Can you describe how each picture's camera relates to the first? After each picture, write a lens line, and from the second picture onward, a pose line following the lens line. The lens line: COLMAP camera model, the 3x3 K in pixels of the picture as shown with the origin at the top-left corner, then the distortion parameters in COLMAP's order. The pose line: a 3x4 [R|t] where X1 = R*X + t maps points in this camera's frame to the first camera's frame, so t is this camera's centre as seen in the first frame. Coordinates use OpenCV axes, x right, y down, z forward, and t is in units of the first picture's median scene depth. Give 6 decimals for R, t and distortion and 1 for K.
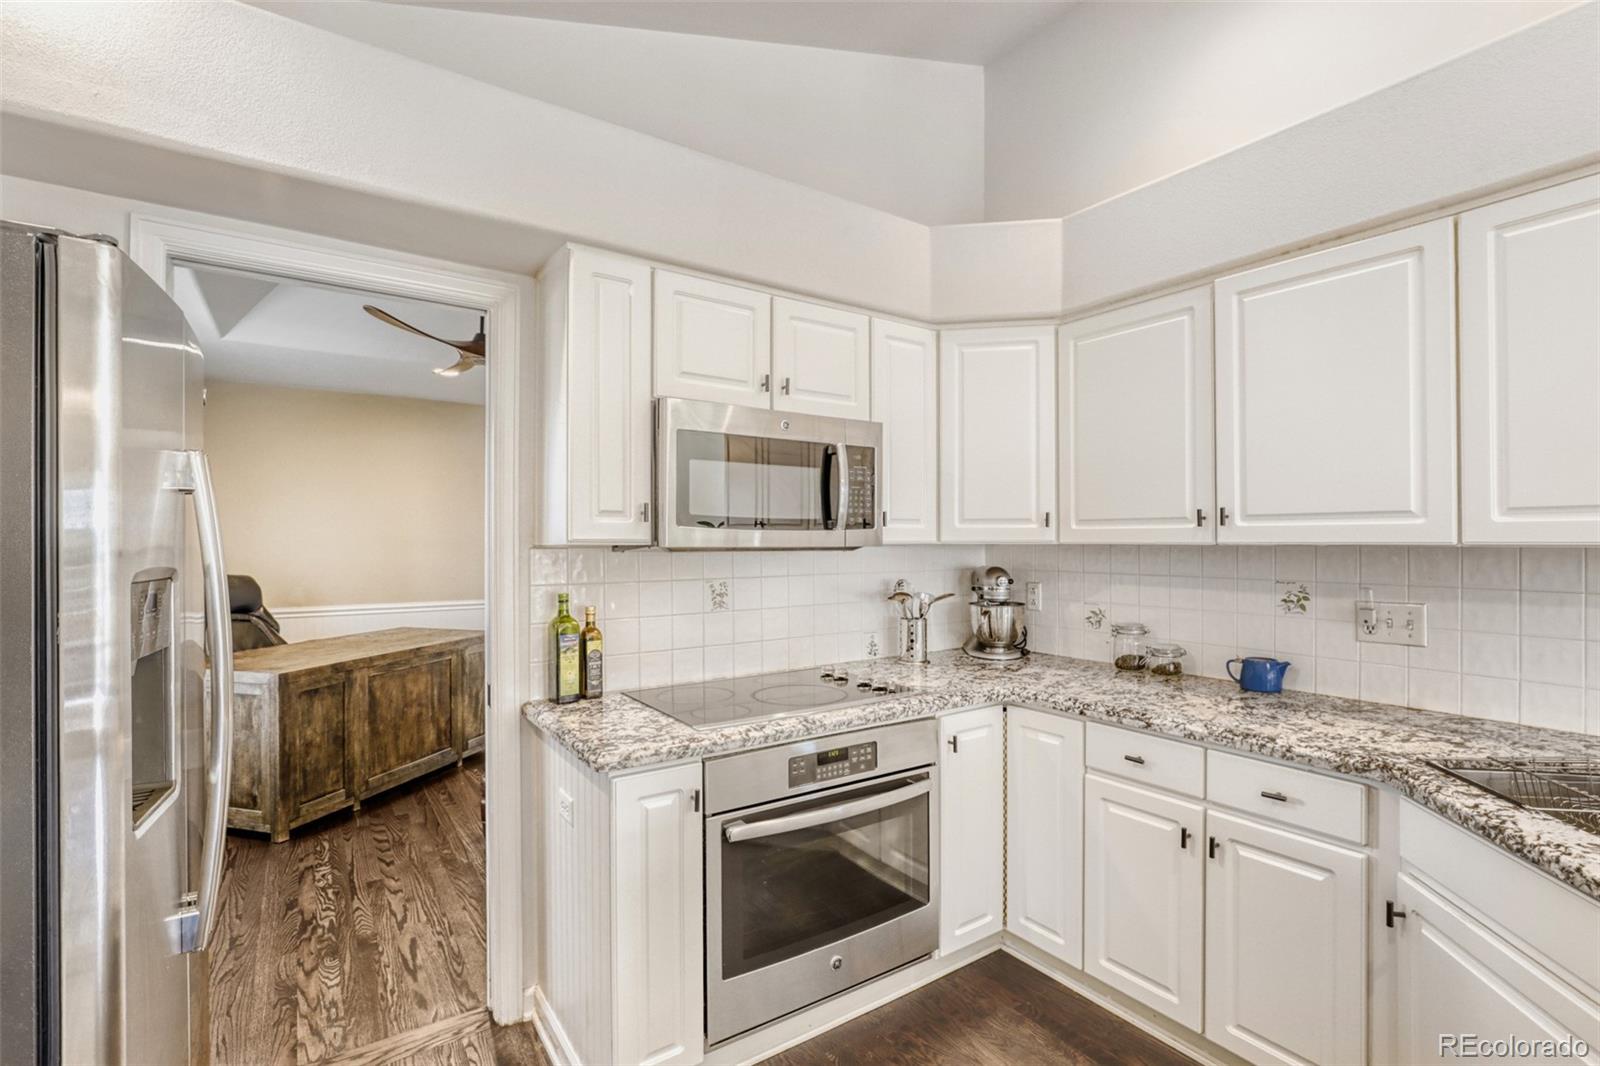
lens RADIAL K [[735.1, 0, 805.9], [0, 735.1, 536.8], [0, 0, 1]] dist [-0.021997, 0.004464]
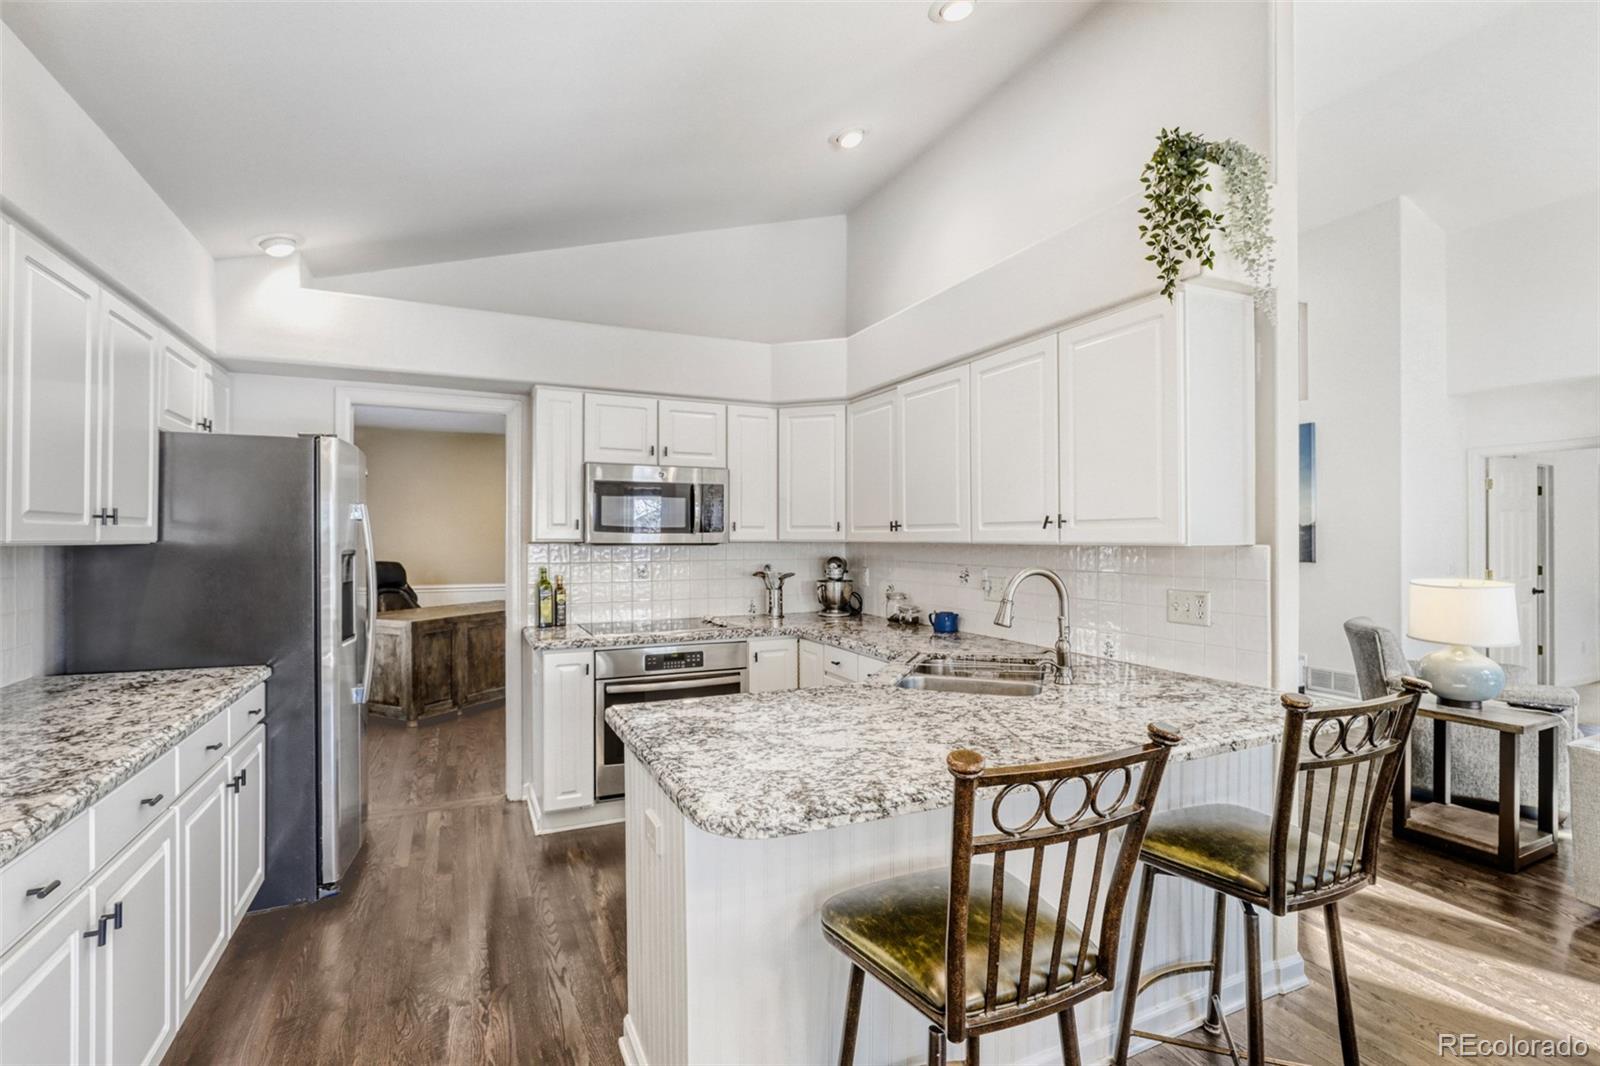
lens RADIAL K [[735.1, 0, 805.7], [0, 735.1, 532.5], [0, 0, 1]] dist [-0.021997, 0.004464]
pose [[0.987249, 0.000399, -0.159185, 0.474900], [-0.000701, 0.999998, -0.001842, -0.006856], [0.159184, 0.001930, 0.987247, -0.552115]]
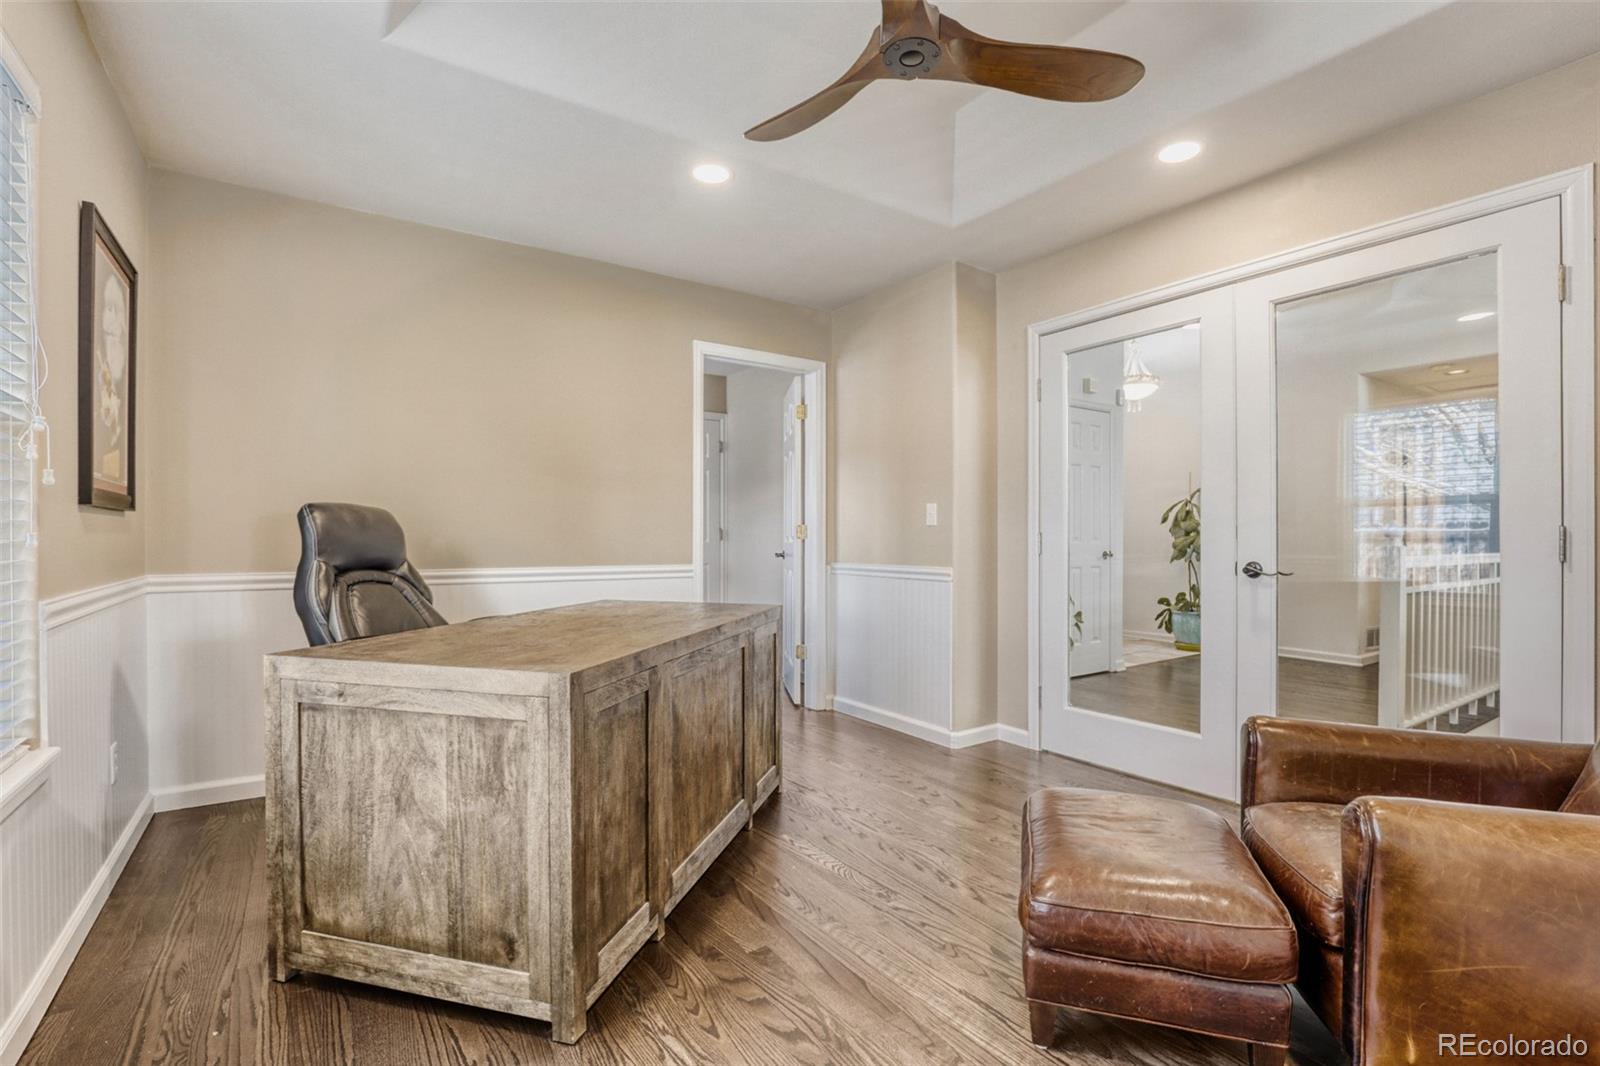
lens RADIAL K [[735.1, 0, 790.8], [0, 735.1, 546.6], [0, 0, 1]] dist [-0.021997, 0.004464]
pose [[0.999932, -0.000279, -0.011659, -0.715862], [0.000451, 0.999891, 0.014766, 0.126981], [0.011654, -0.014770, 0.999823, 0.675080]]
